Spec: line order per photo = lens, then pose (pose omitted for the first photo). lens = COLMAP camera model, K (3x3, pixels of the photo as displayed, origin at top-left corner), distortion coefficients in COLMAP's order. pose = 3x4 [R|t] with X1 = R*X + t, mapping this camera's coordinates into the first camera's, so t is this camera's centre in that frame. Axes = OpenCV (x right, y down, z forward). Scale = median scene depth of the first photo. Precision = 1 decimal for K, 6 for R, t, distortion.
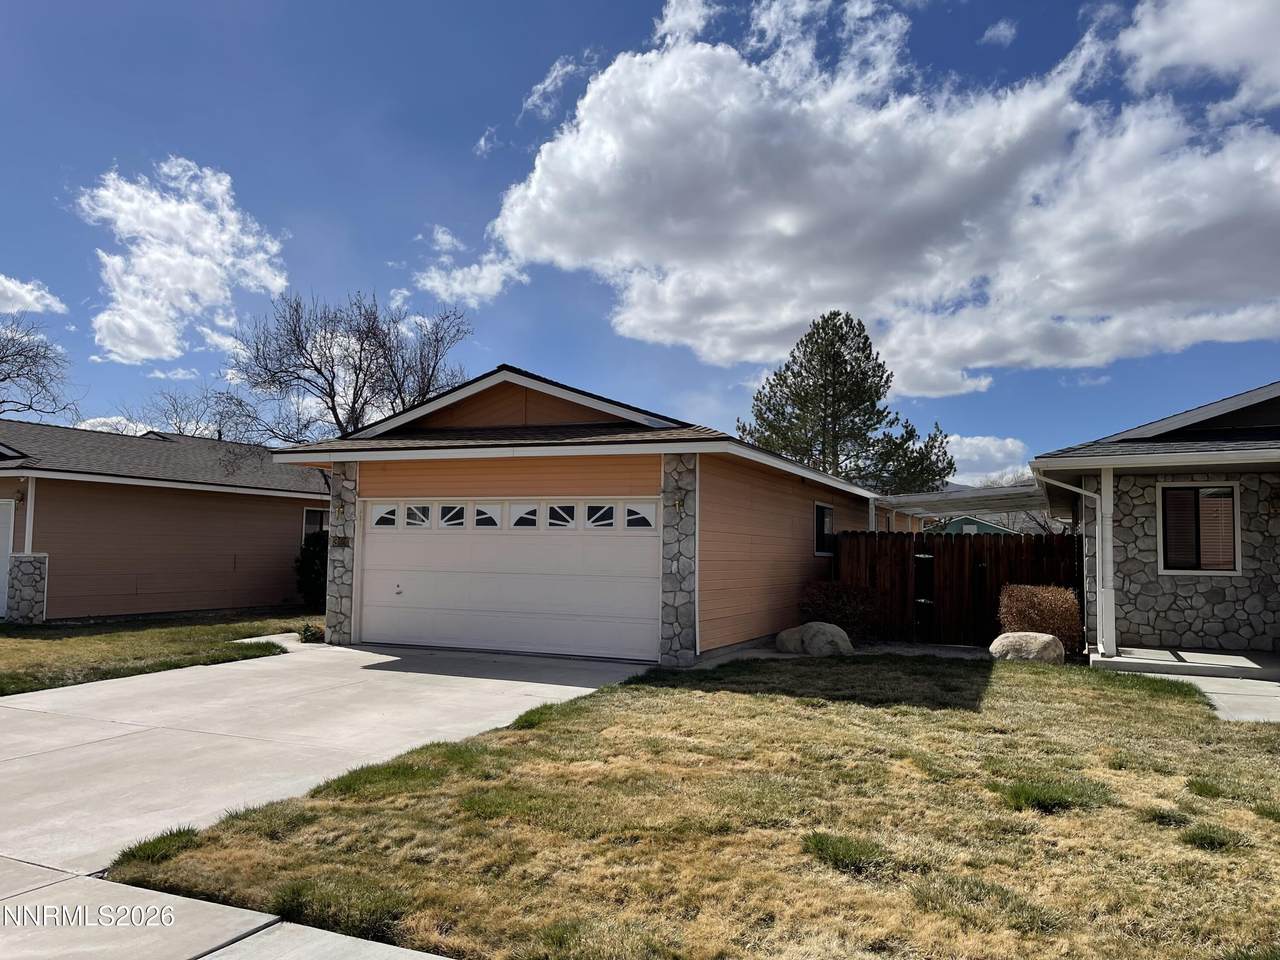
lens RADIAL K [[965.5, 0, 640.0], [0, 965.5, 480.0], [0, 0, 1]] dist [0.036182, -0.005324]
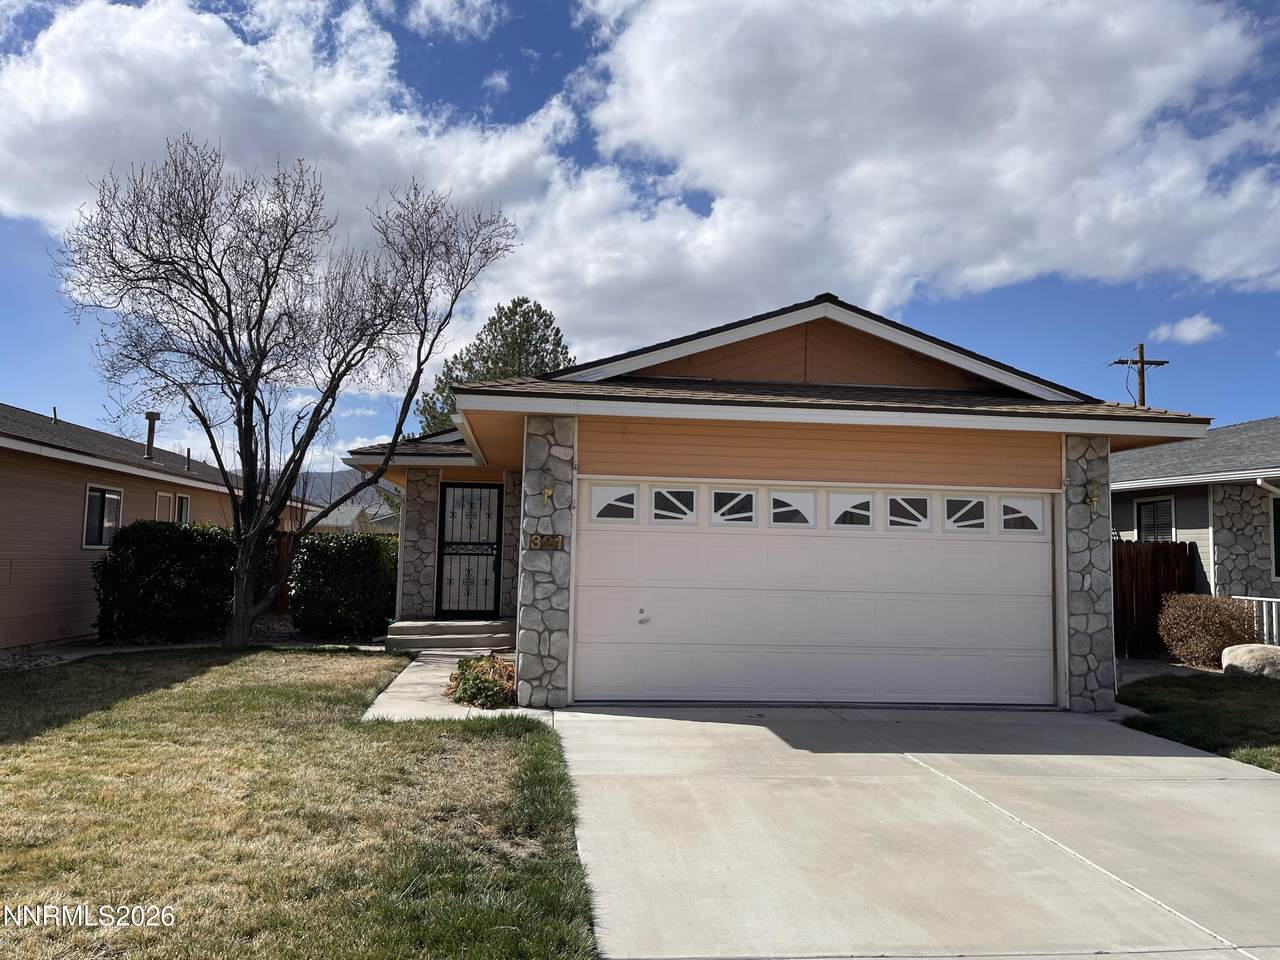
lens RADIAL K [[965.5, 0, 640.0], [0, 965.5, 480.0], [0, 0, 1]] dist [0.036182, -0.005324]
pose [[0.868037, 0.037273, 0.495099, -0.595628], [-0.045856, 0.998935, 0.005194, 0.018041], [-0.494377, -0.027212, 0.868821, 0.448217]]
